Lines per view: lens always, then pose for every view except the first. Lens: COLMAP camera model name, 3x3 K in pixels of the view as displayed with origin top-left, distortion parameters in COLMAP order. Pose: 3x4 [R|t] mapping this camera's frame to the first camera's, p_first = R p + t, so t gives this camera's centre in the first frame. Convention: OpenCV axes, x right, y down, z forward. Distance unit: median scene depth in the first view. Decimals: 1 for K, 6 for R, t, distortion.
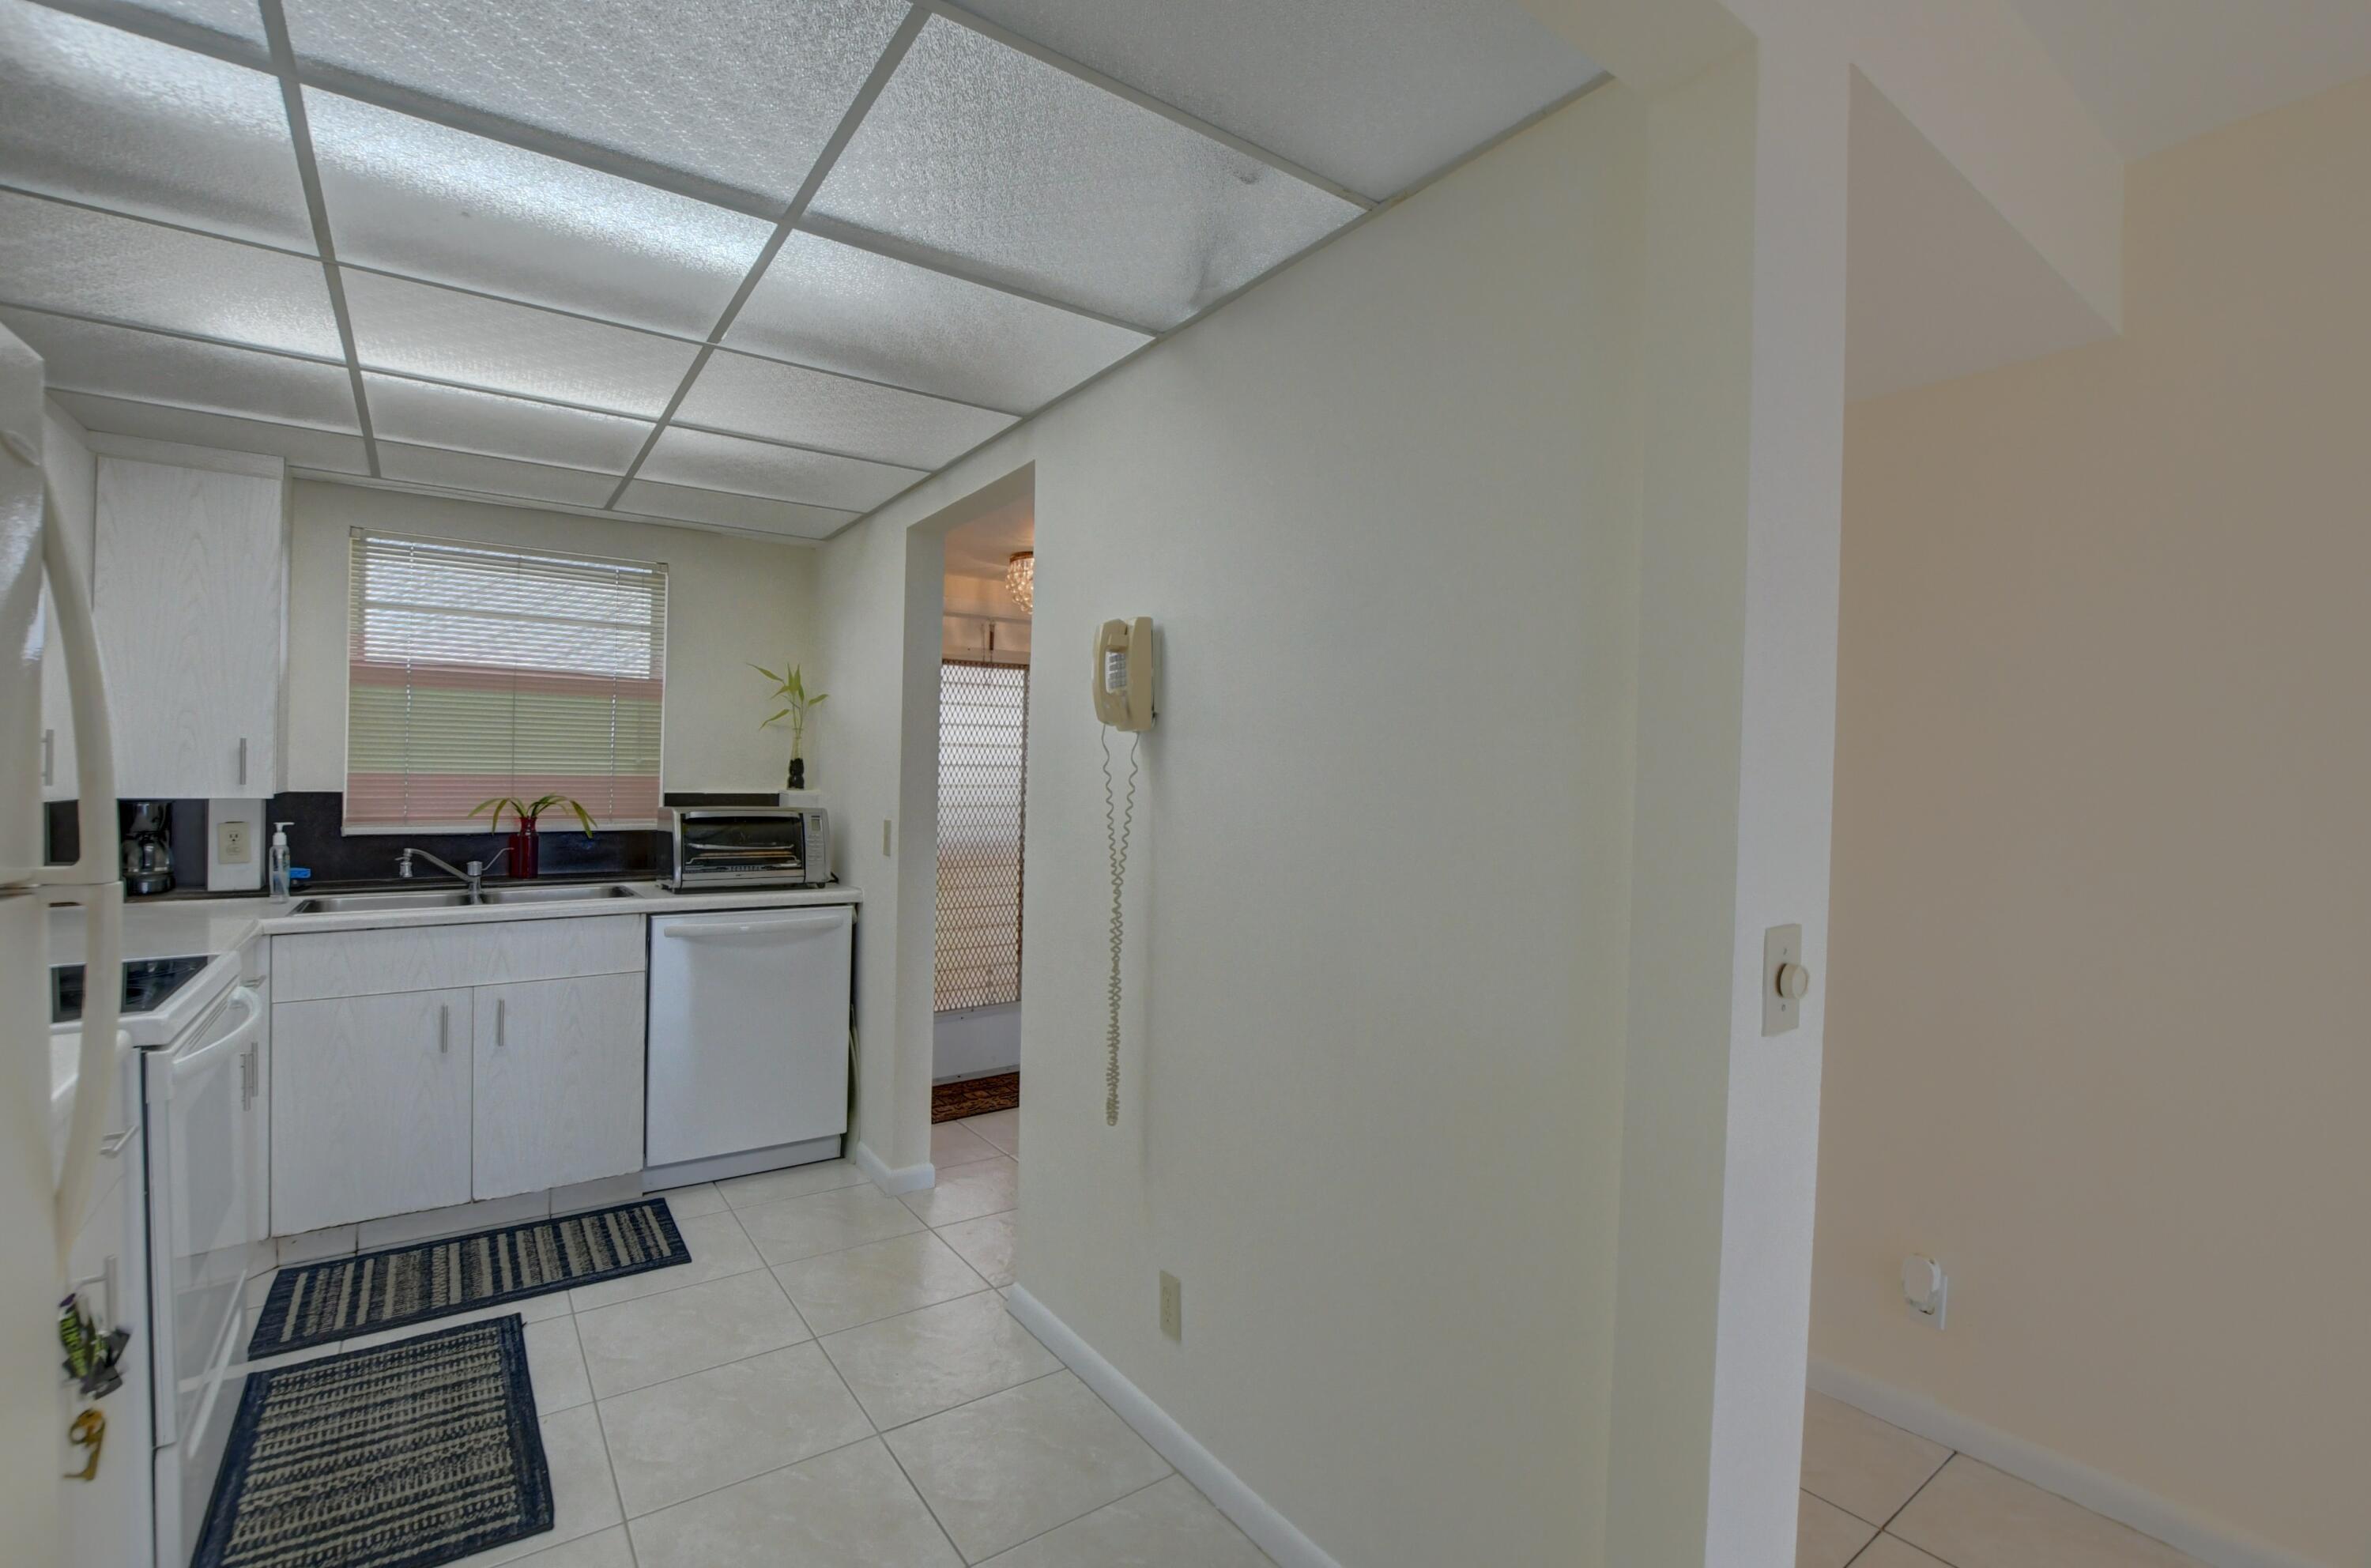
lens RADIAL K [[1047.4, 0, 1206.6], [0, 1047.4, 770.6], [0, 0, 1]] dist [-0.026737, 0.002207]
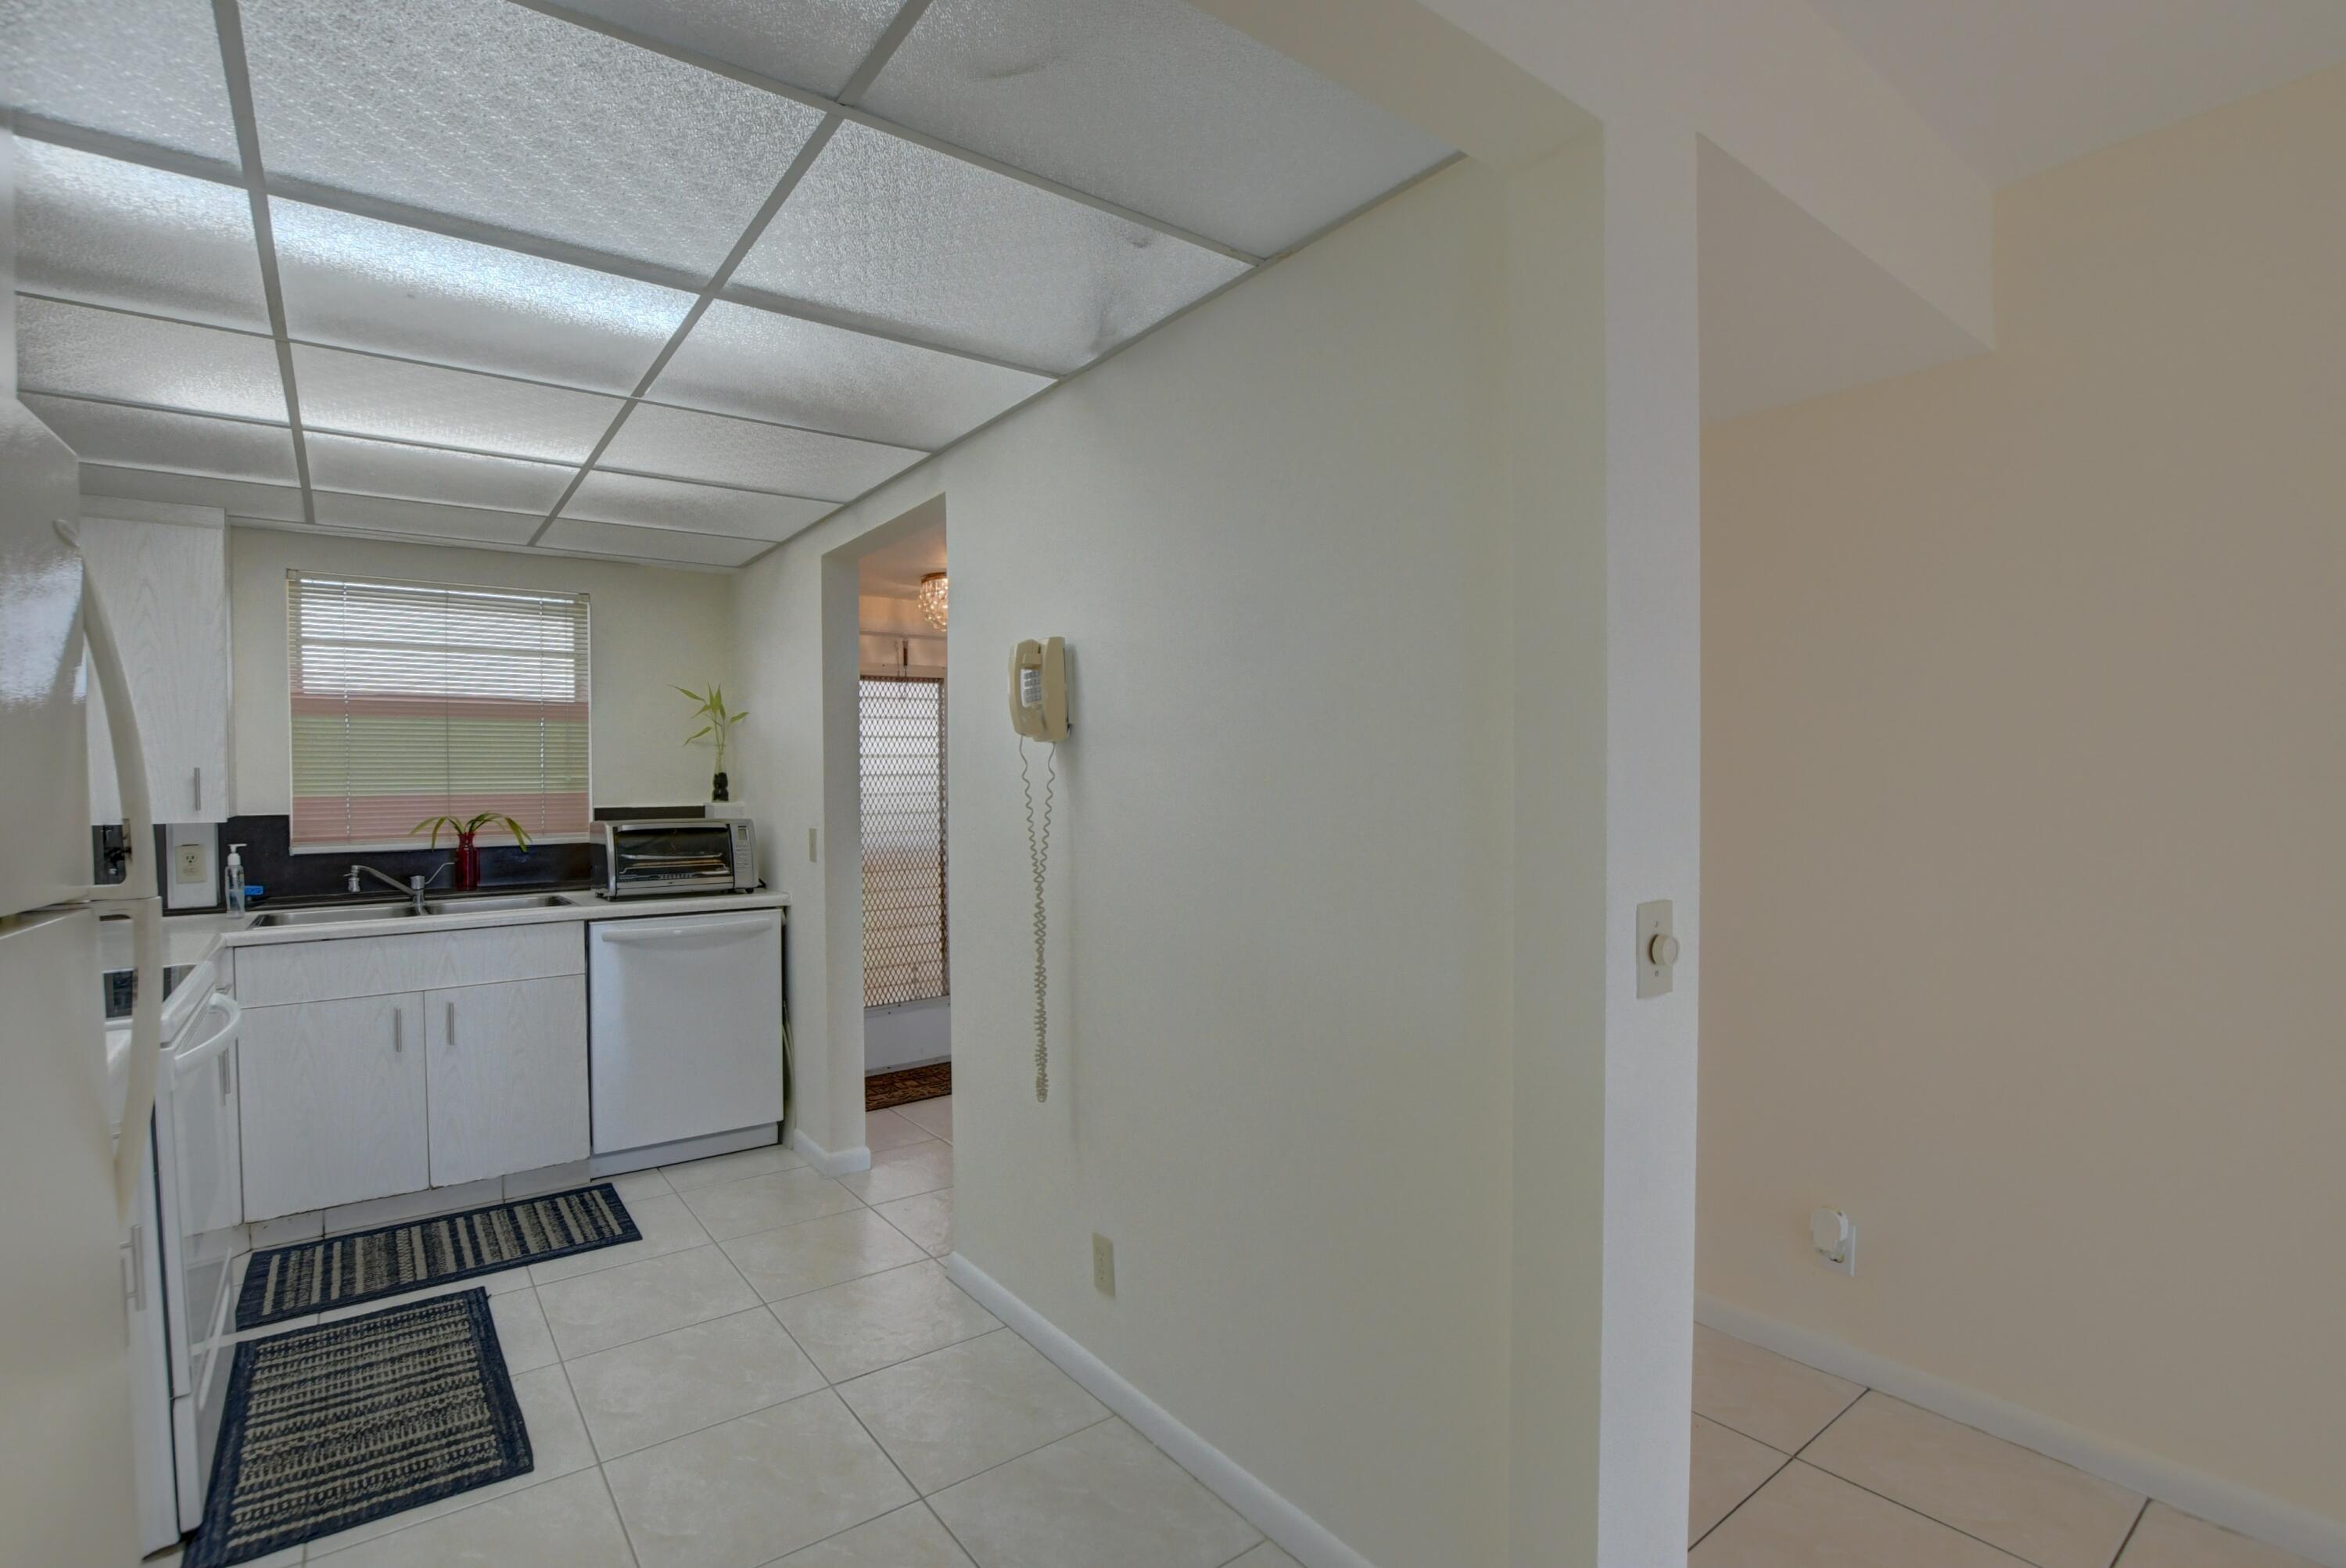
lens RADIAL K [[1062.1, 0, 1397.4], [0, 1062.1, 832.8], [0, 0, 1]] dist [-0.010702, 0.000703]
pose [[0.969378, -0.030977, 0.243612, 0.015589], [0.016355, 0.997953, 0.061818, -0.007404], [-0.245029, -0.055941, 0.967901, -0.267298]]
